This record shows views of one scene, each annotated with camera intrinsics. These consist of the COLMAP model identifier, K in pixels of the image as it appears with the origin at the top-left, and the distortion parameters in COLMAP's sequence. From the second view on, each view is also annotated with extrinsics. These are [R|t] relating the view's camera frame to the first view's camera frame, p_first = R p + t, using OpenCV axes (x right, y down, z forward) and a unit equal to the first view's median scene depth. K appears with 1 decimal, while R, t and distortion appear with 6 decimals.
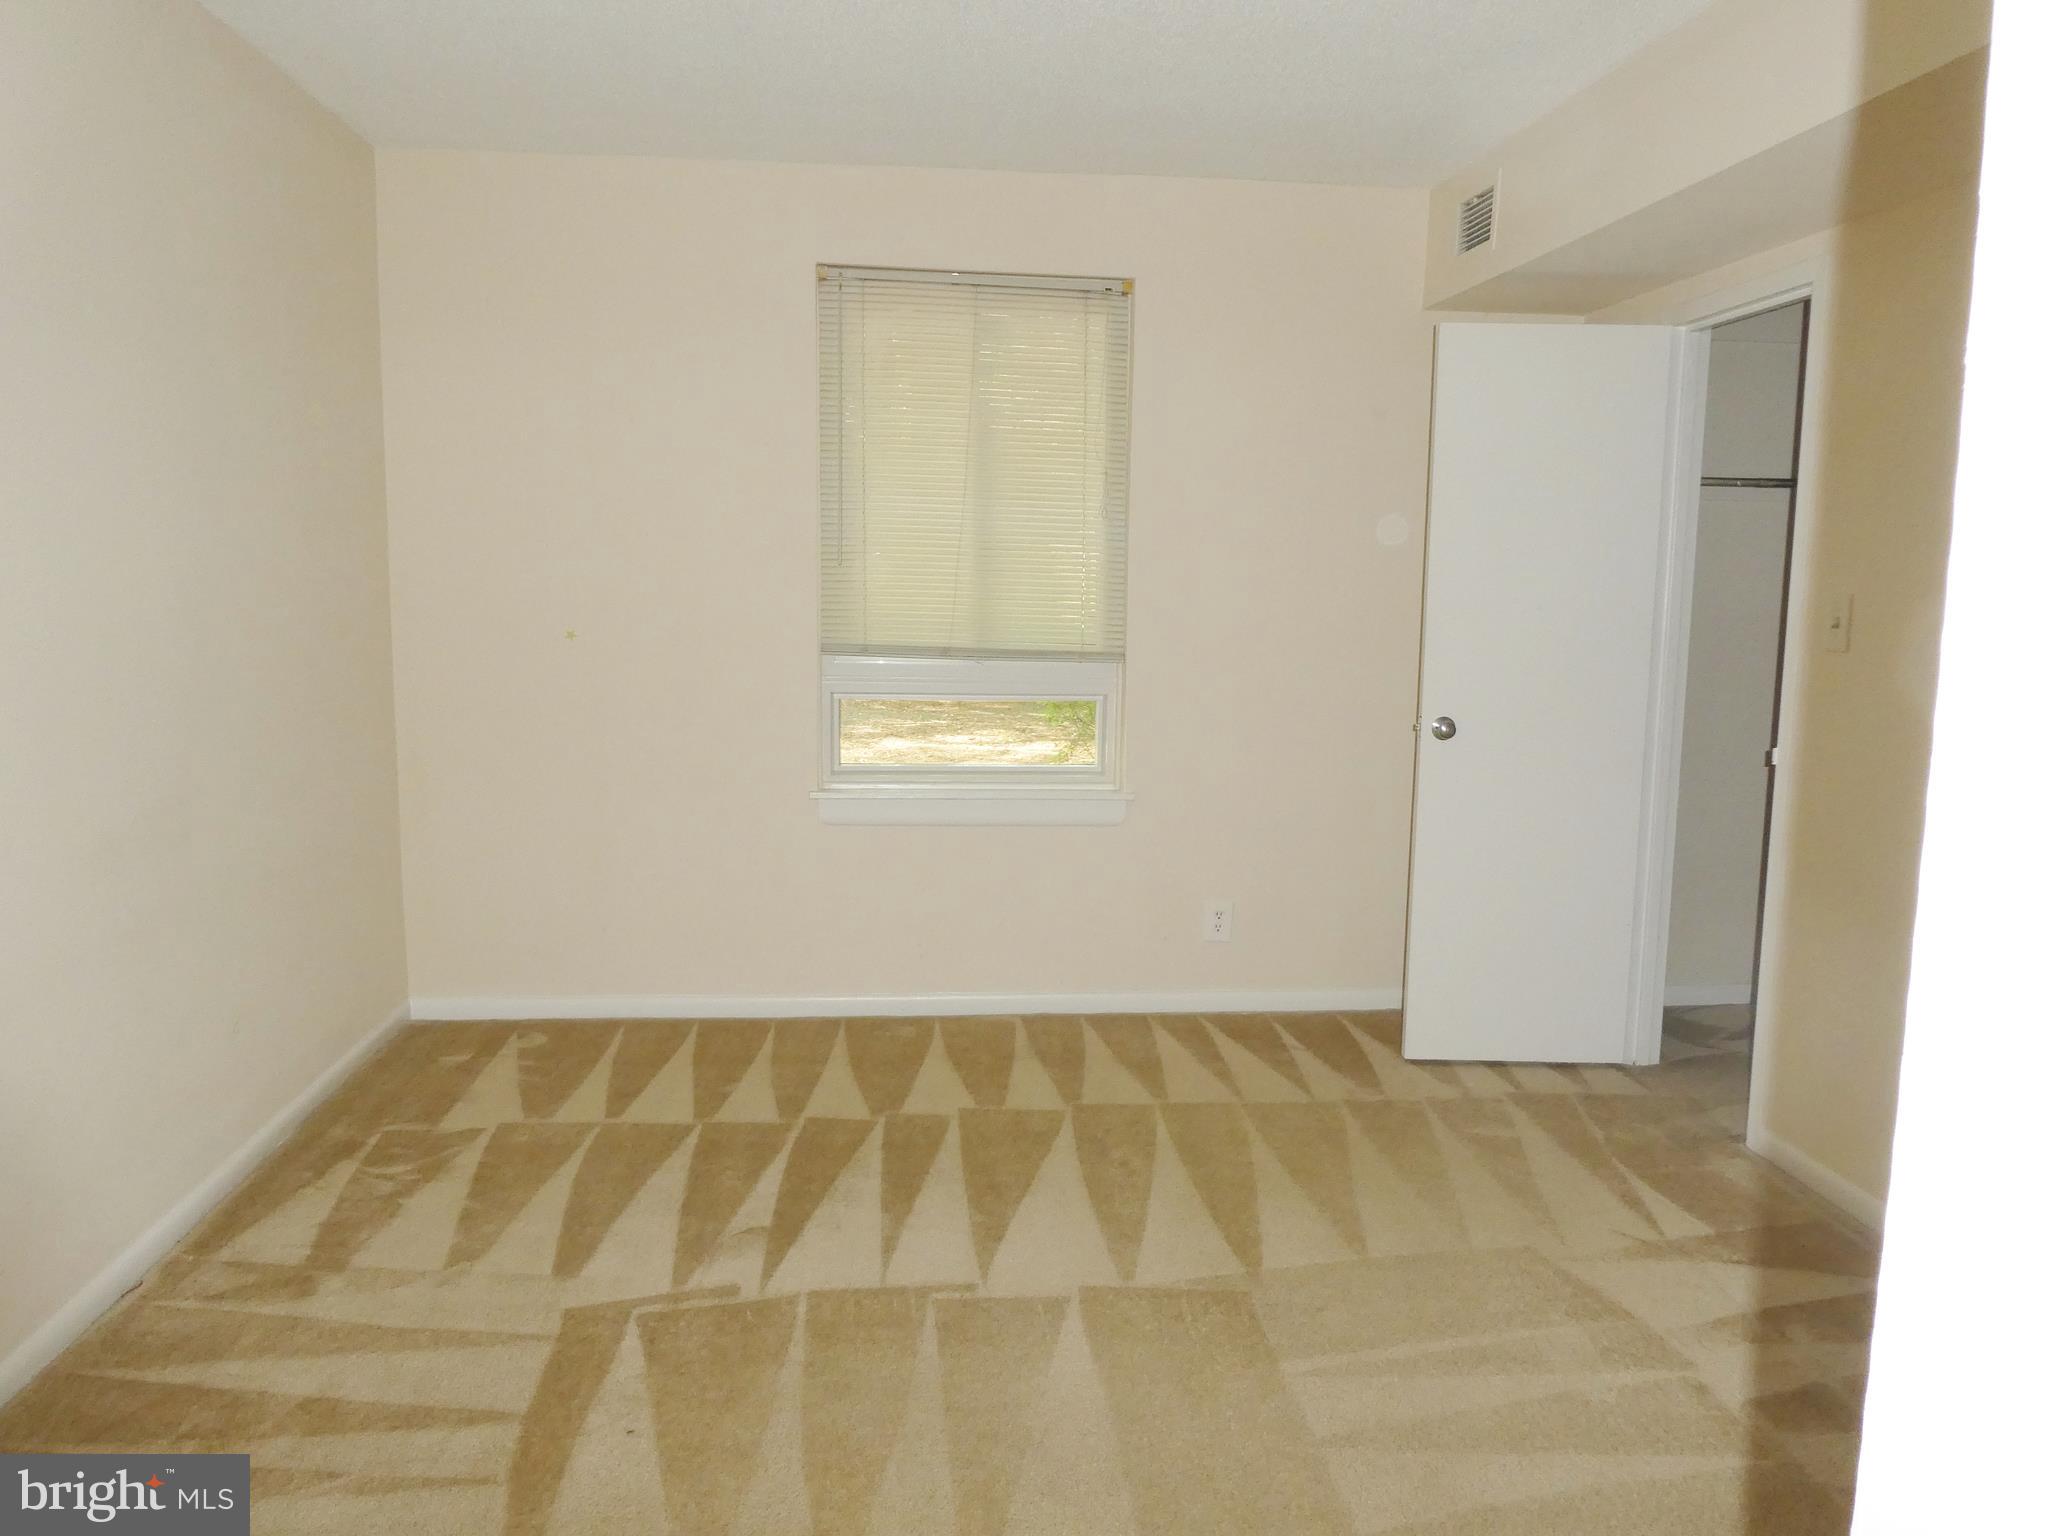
lens RADIAL K [[1481.3, 0, 1021.6], [0, 1481.3, 760.7], [0, 0, 1]] dist [-0.022540, 0.003856]
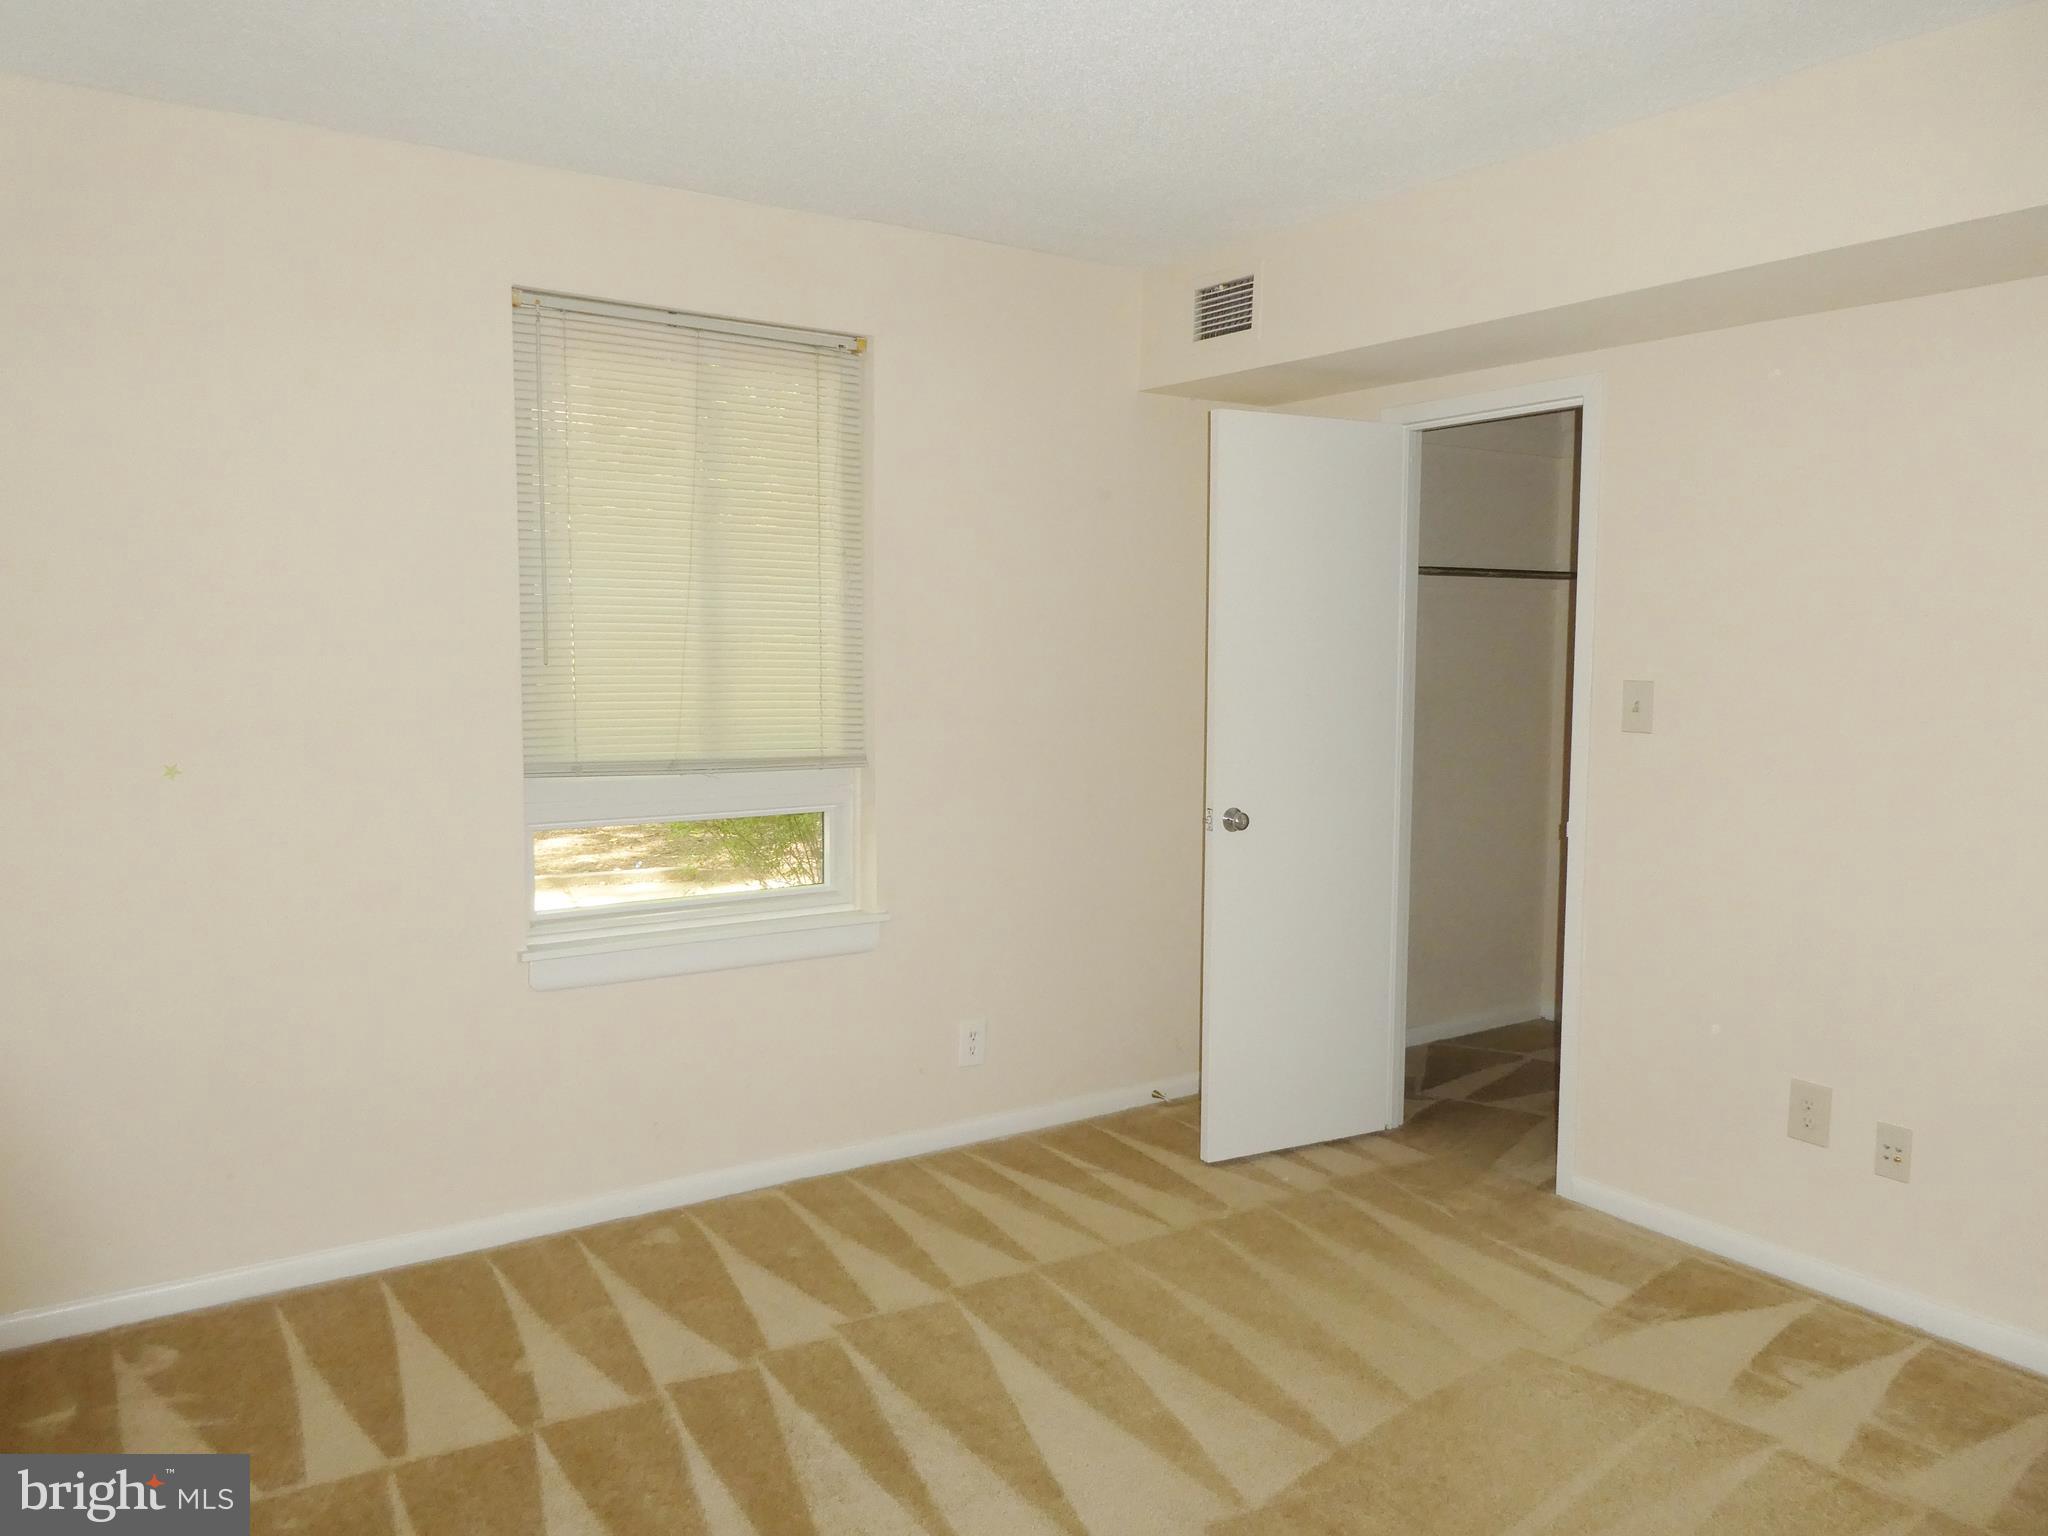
lens RADIAL K [[1481.3, 0, 1021.6], [0, 1481.3, 760.7], [0, 0, 1]] dist [-0.022540, 0.003856]
pose [[0.881373, -0.052355, 0.469512, -0.285194], [0.071368, 0.997190, -0.022777, -0.046210], [-0.467000, 0.053583, 0.882632, 0.191718]]
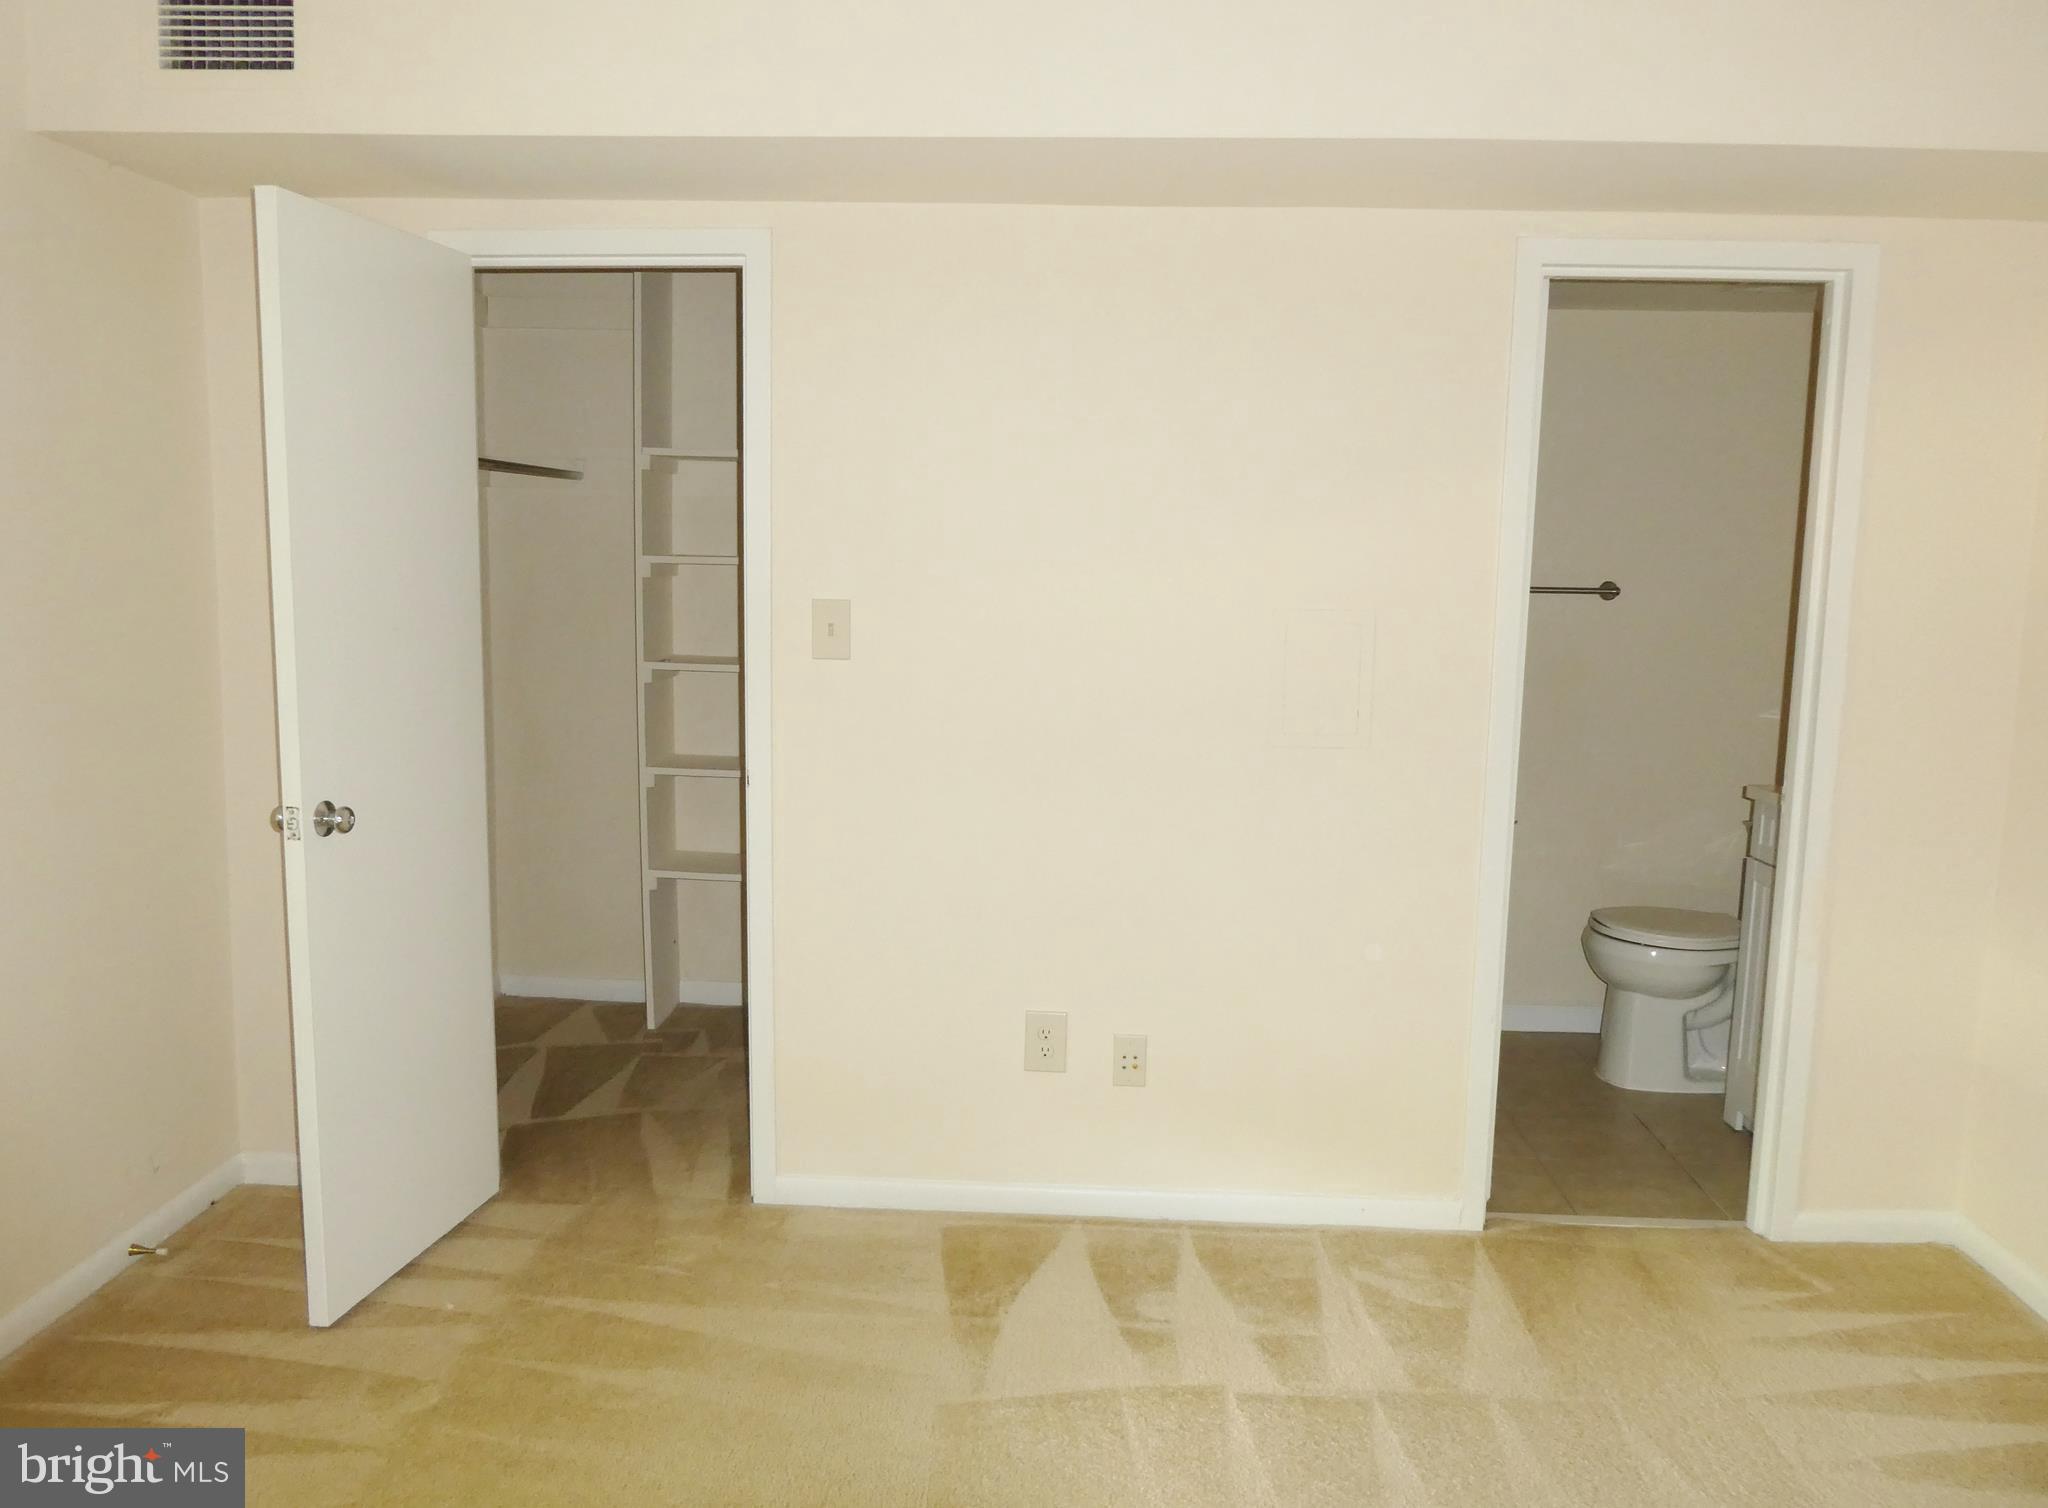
lens RADIAL K [[1514.2, 0, 1030.8], [0, 1514.2, 747.6], [0, 0, 1]] dist [-0.027810, -0.001366]
pose [[0.136808, -0.141232, 0.980478, -0.307697], [0.113105, 0.985538, 0.126180, -0.097476], [-0.984119, 0.093634, 0.150803, 0.569808]]
